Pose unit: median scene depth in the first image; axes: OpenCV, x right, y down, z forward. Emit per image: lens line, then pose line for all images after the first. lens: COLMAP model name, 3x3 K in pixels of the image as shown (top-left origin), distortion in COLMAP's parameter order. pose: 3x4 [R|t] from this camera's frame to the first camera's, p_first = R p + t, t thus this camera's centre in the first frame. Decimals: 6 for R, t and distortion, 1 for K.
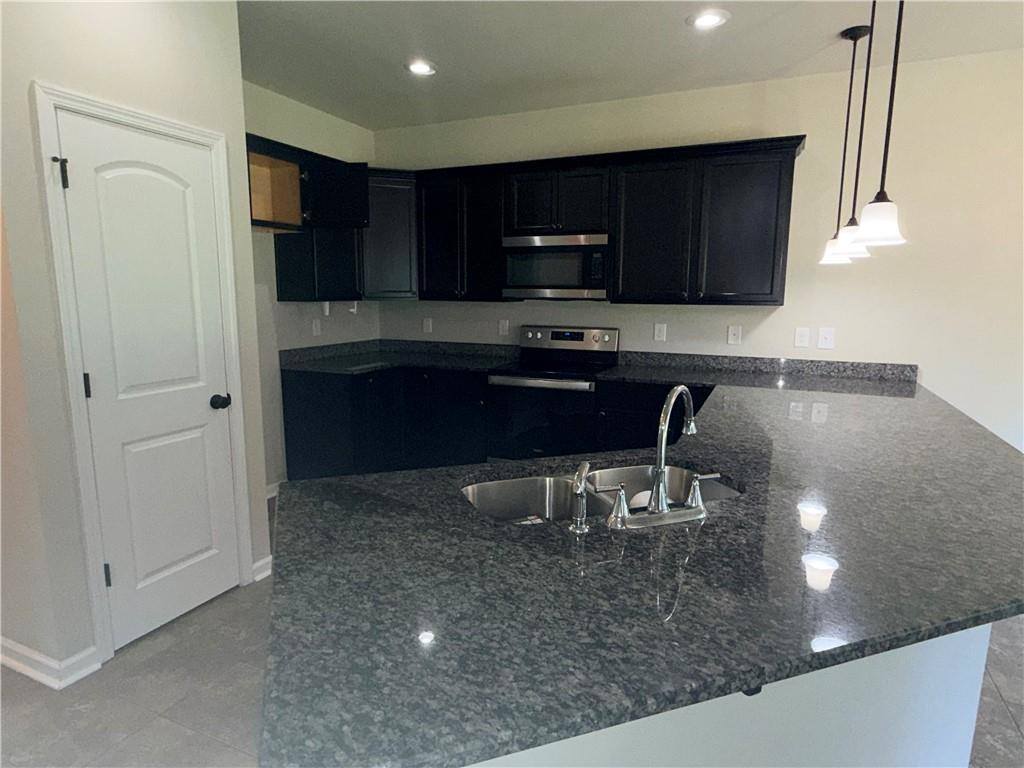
lens RADIAL K [[595.3, 0, 507.2], [0, 595.3, 386.2], [0, 0, 1]] dist [-0.003101, 0.001141]
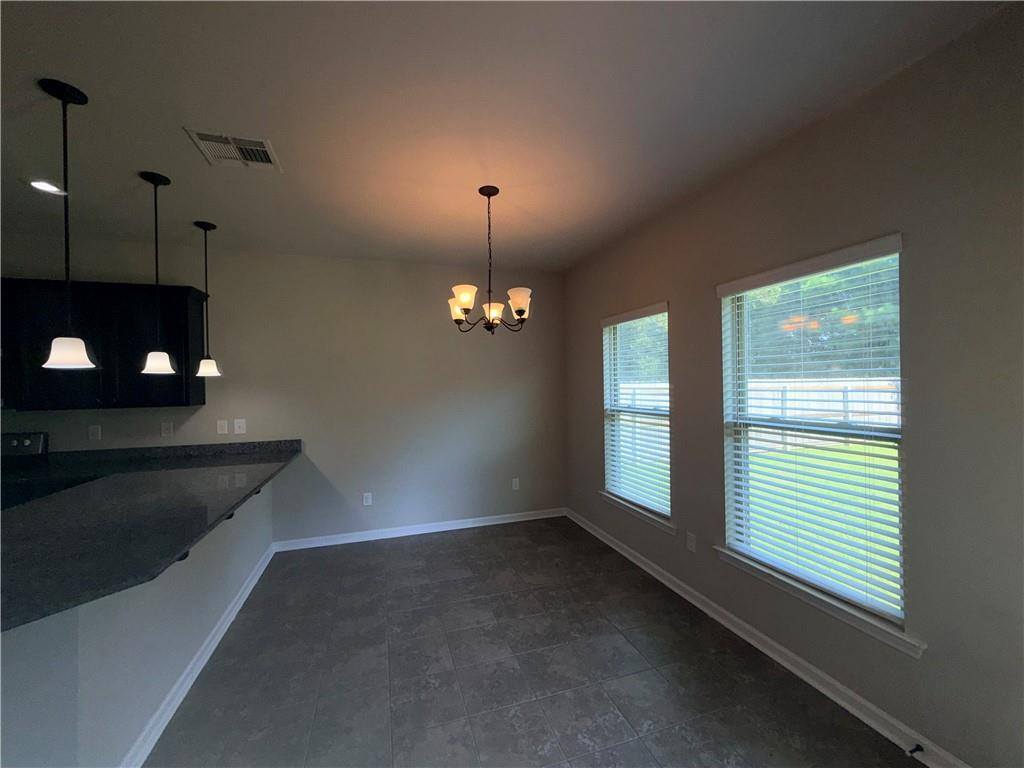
lens RADIAL K [[411.7, 0, 514.0], [0, 411.7, 387.1], [0, 0, 1]] dist [-0.001008, 0.000673]
pose [[0.736092, -0.021170, 0.676550, 0.341996], [0.133588, 0.984396, -0.114541, 0.025287], [-0.663568, 0.174692, 0.727434, -0.159194]]
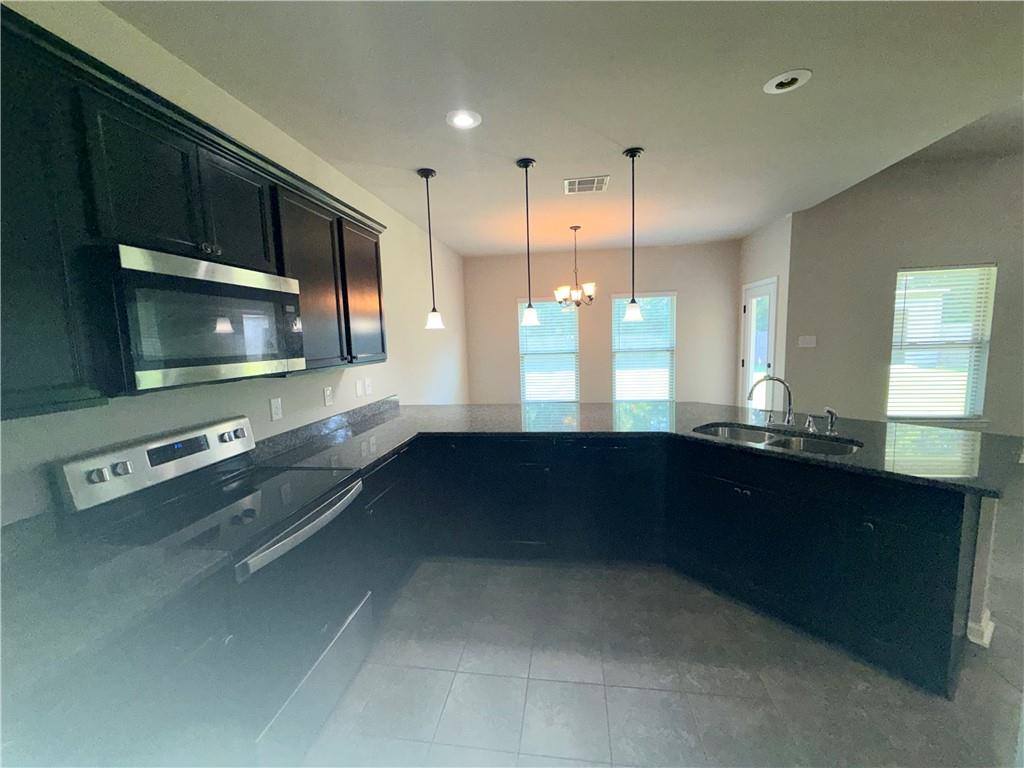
lens RADIAL K [[411.7, 0, 511.8], [0, 411.7, 385.2], [0, 0, 1]] dist [-0.001008, 0.000673]
pose [[-0.278631, -0.110026, 0.954075, -0.375548], [0.181481, 0.969487, 0.164804, -0.165178], [-0.943096, 0.219065, -0.250161, 0.892902]]
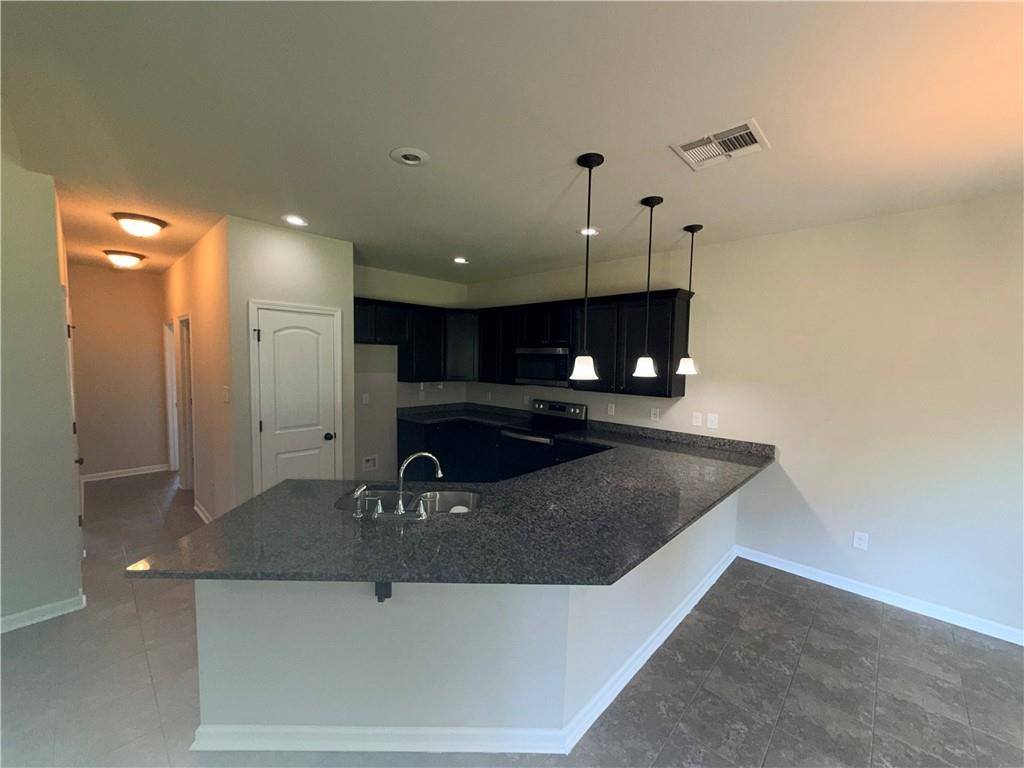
lens RADIAL K [[411.7, 0, 508.7], [0, 411.7, 383.0], [0, 0, 1]] dist [-0.001008, 0.000673]
pose [[0.943080, 0.032998, -0.330926, 0.383147], [-0.066169, 0.993789, -0.089474, -0.048750], [0.325918, 0.106278, 0.939405, -0.096155]]
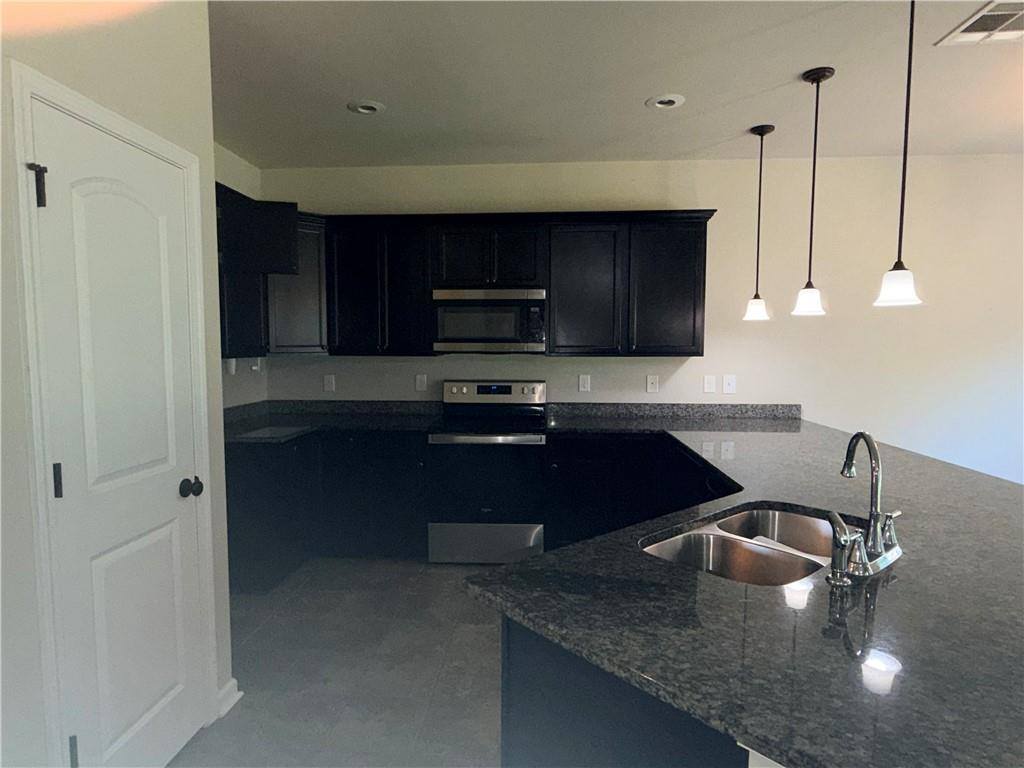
lens RADIAL K [[595.3, 0, 508.2], [0, 595.3, 389.2], [0, 0, 1]] dist [-0.003101, 0.001141]
pose [[0.935633, -0.031681, 0.351550, -0.251314], [0.060744, 0.995557, -0.071951, -0.014457], [-0.347709, 0.088674, 0.933400, 0.080363]]
